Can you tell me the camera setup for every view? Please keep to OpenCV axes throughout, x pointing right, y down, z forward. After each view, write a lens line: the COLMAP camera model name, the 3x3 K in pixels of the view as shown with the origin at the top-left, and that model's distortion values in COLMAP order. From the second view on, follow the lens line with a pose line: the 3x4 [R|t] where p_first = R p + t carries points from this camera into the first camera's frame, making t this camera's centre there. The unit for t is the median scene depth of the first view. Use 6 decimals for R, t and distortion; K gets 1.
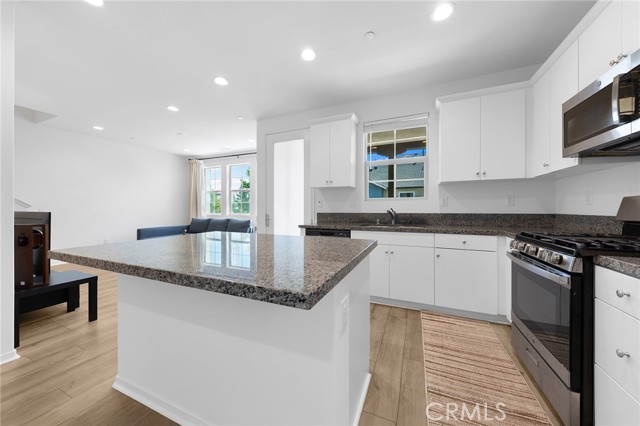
lens RADIAL K [[222.6, 0, 322.2], [0, 222.6, 211.0], [0, 0, 1]] dist [0.006066, -0.000092]
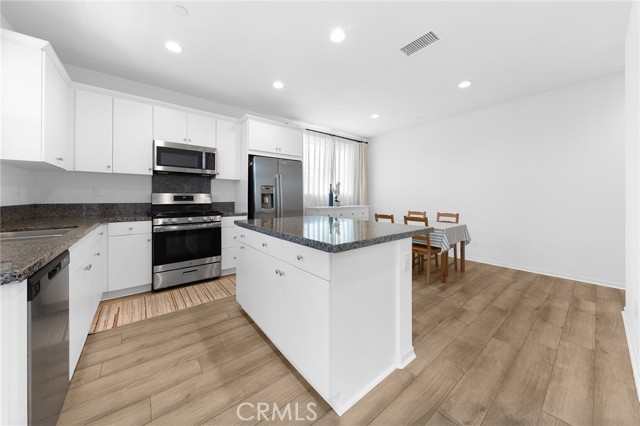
lens RADIAL K [[223.2, 0, 322.5], [0, 223.2, 197.2], [0, 0, 1]] dist [0.005816, -0.000108]
pose [[-0.885776, -0.000670, 0.464113, -0.478802], [0.002462, 0.999978, 0.006143, -0.015889], [-0.464107, 0.006584, -0.885755, 1.012532]]
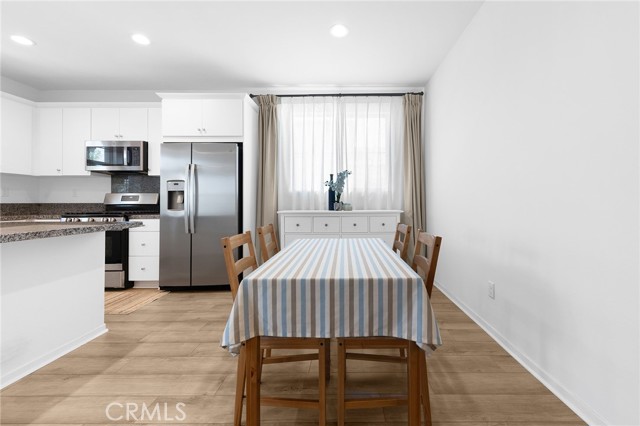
lens RADIAL K [[258.9, 0, 343.2], [0, 258.9, 200.6], [0, 0, 1]] dist [0.009391, -0.000294]
pose [[-0.393654, 0.010076, 0.919204, -0.864951], [0.012646, 0.999905, -0.005545, 0.022341], [-0.919172, 0.009442, -0.393744, -0.038385]]
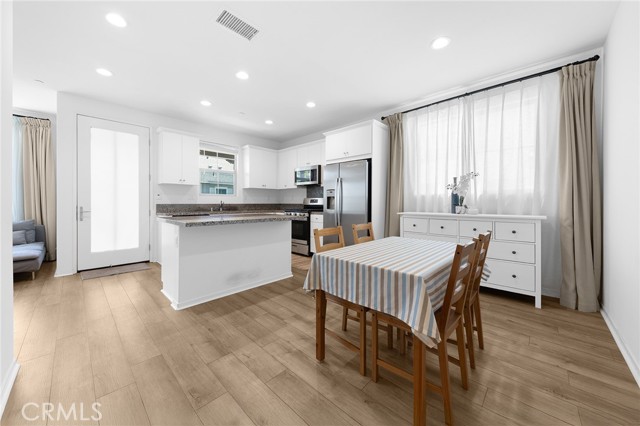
lens RADIAL K [[233.7, 0, 318.3], [0, 233.7, 203.7], [0, 0, 1]] dist [0.000767, -0.000082]
pose [[0.352501, -0.001567, 0.935810, -0.975778], [0.005833, 0.999983, -0.000523, 0.013141], [-0.935793, 0.005643, 0.352504, -0.242541]]
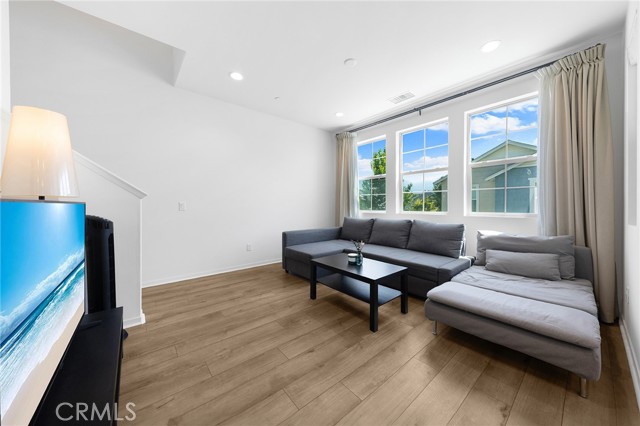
lens RADIAL K [[223.2, 0, 321.7], [0, 223.2, 205.6], [0, 0, 1]] dist [0.006561, -0.000049]
pose [[0.890442, 0.001915, -0.455093, -0.682965], [-0.007669, 0.999912, -0.010797, 0.010119], [0.455032, 0.013105, 0.890379, 0.743695]]
